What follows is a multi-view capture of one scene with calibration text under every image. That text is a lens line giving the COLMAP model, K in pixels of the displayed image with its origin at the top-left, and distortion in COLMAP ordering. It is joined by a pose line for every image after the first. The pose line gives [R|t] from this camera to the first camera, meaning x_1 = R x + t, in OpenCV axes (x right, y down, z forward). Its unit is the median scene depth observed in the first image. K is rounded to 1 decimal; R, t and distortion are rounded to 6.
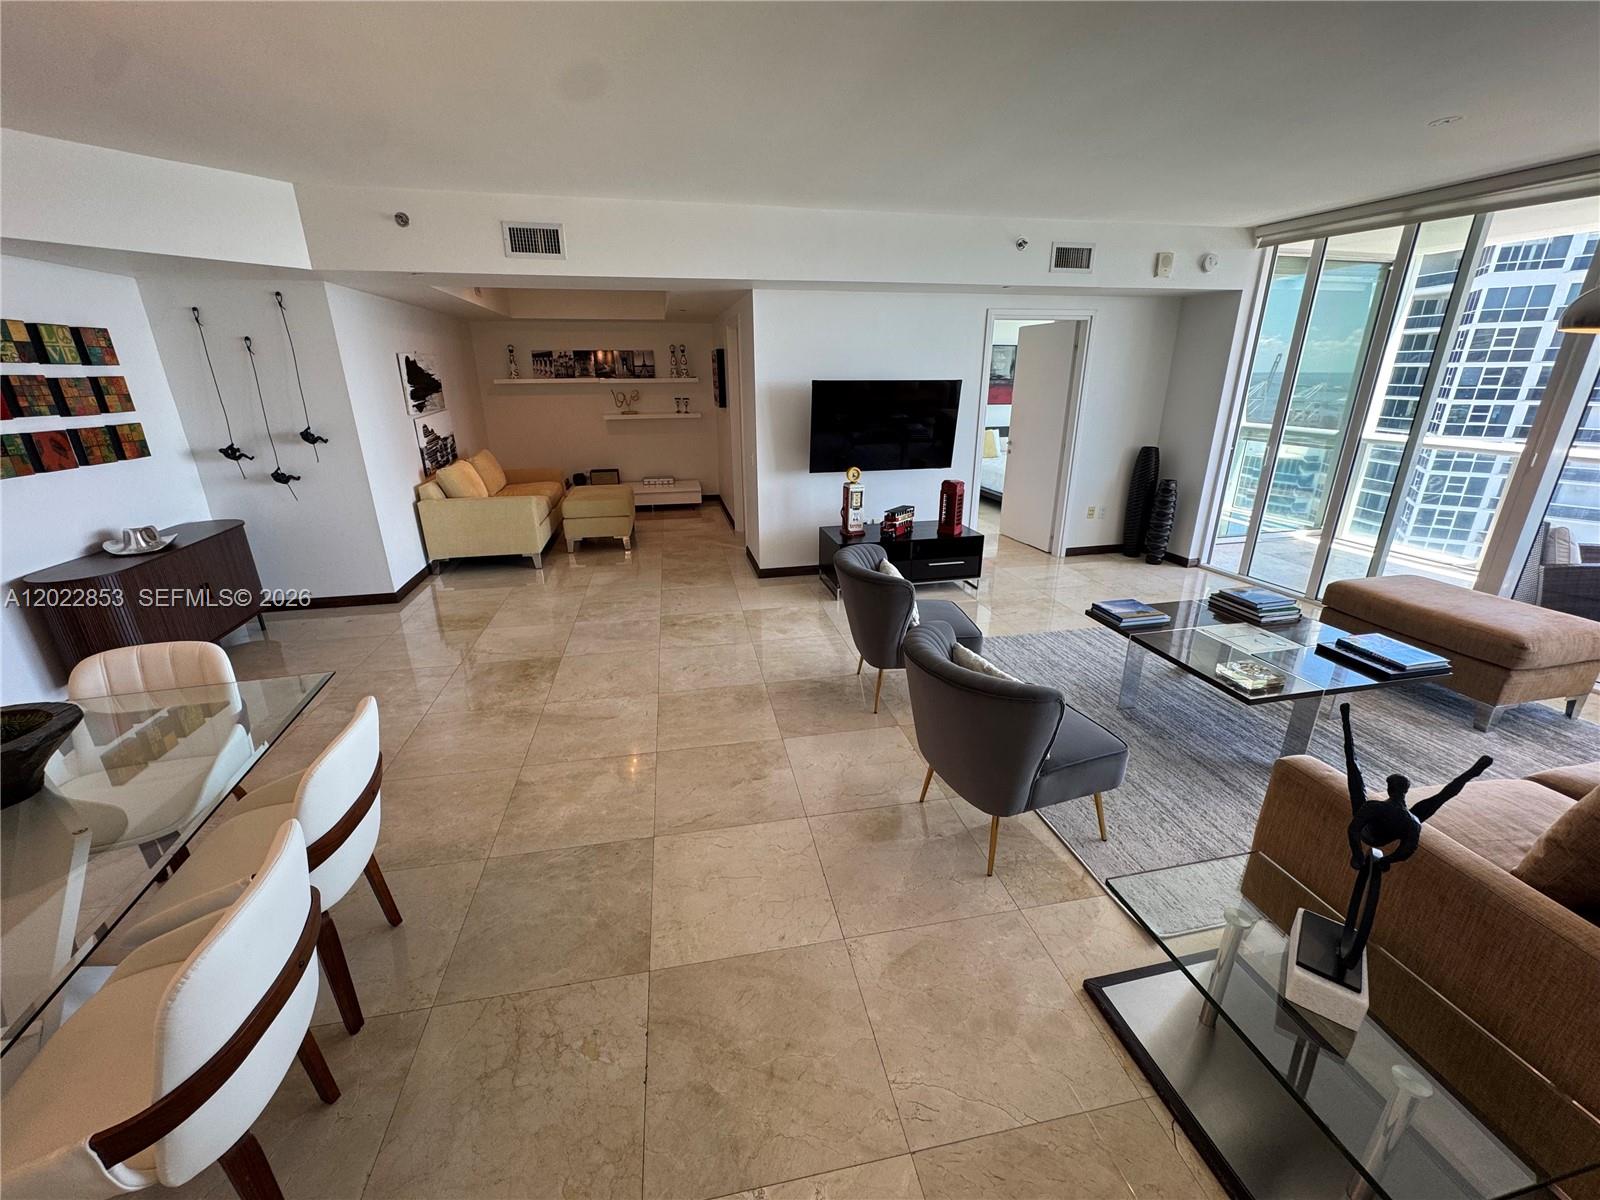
lens RADIAL K [[643.1, 0, 801.0], [0, 643.1, 600.9], [0, 0, 1]] dist [-0.000969, -0.000150]
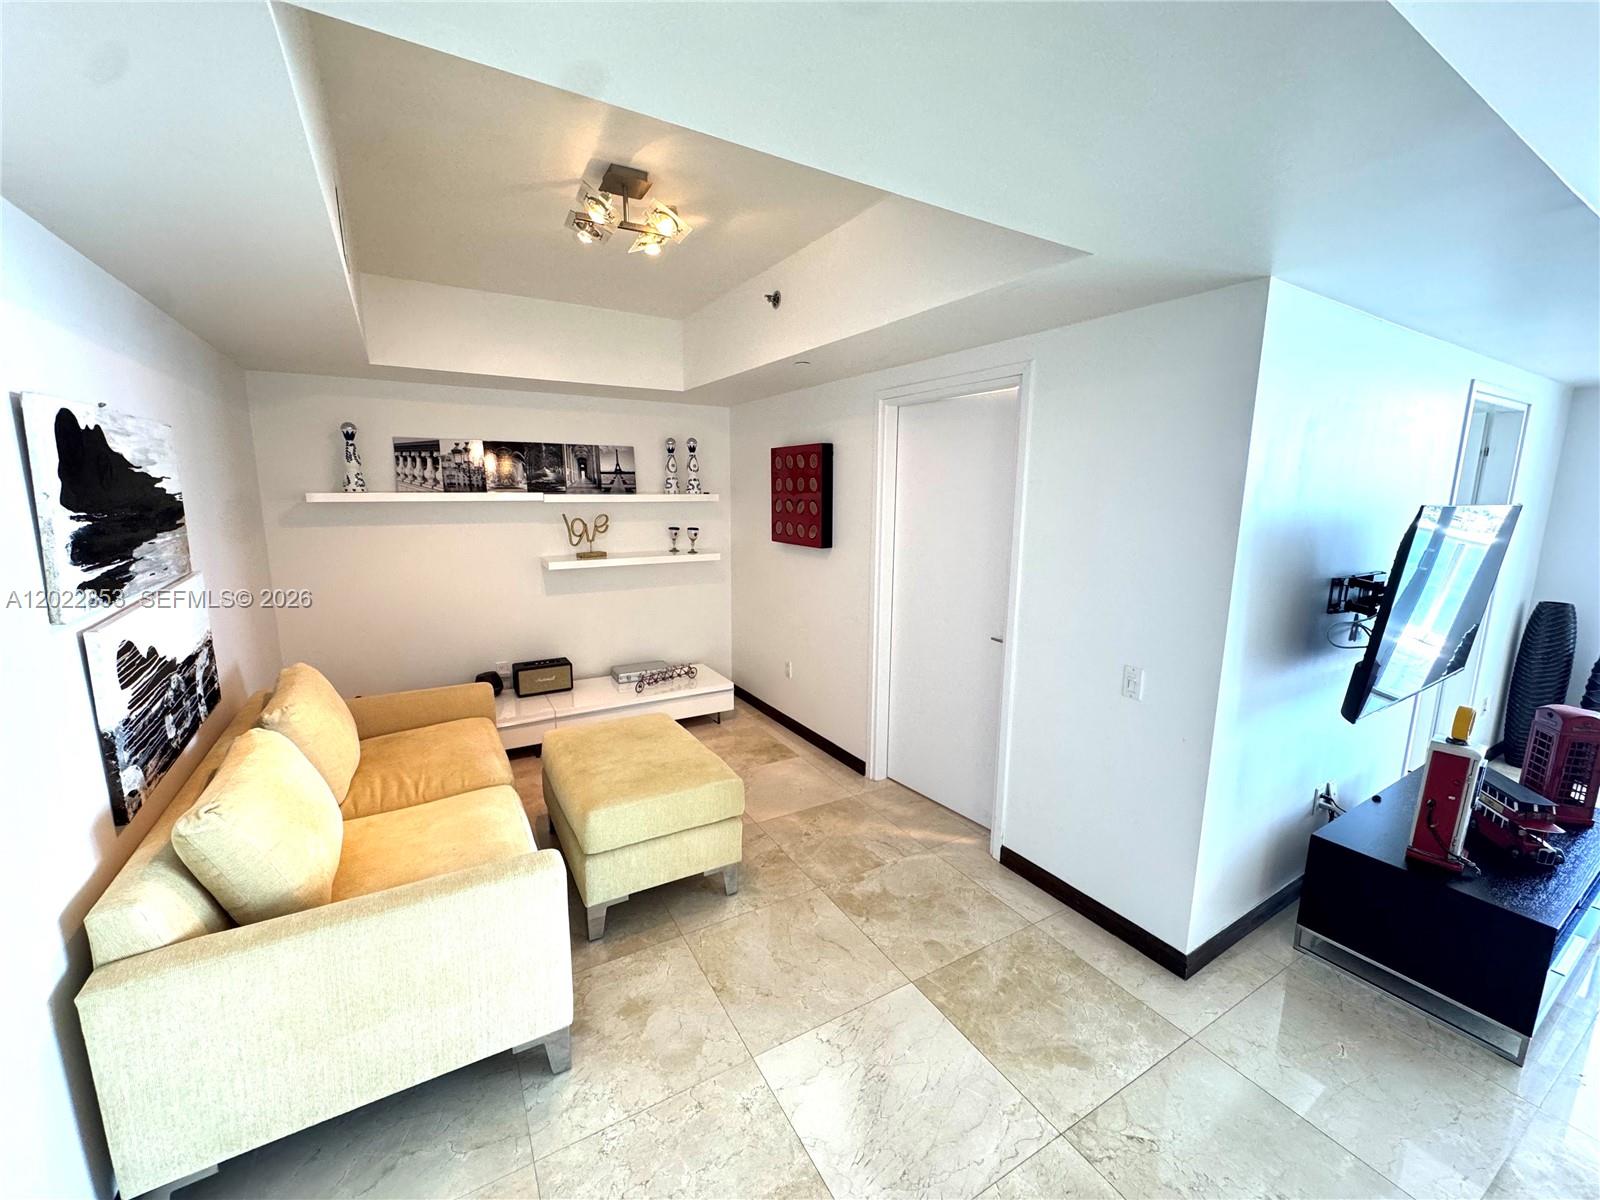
lens RADIAL K [[643.1, 0, 801.5], [0, 643.1, 601.3], [0, 0, 1]] dist [-0.000969, -0.000150]
pose [[0.946077, -0.043347, 0.321028, -0.285458], [0.096339, 0.983817, -0.151075, -0.161234], [-0.309284, 0.173856, 0.934942, 0.463569]]
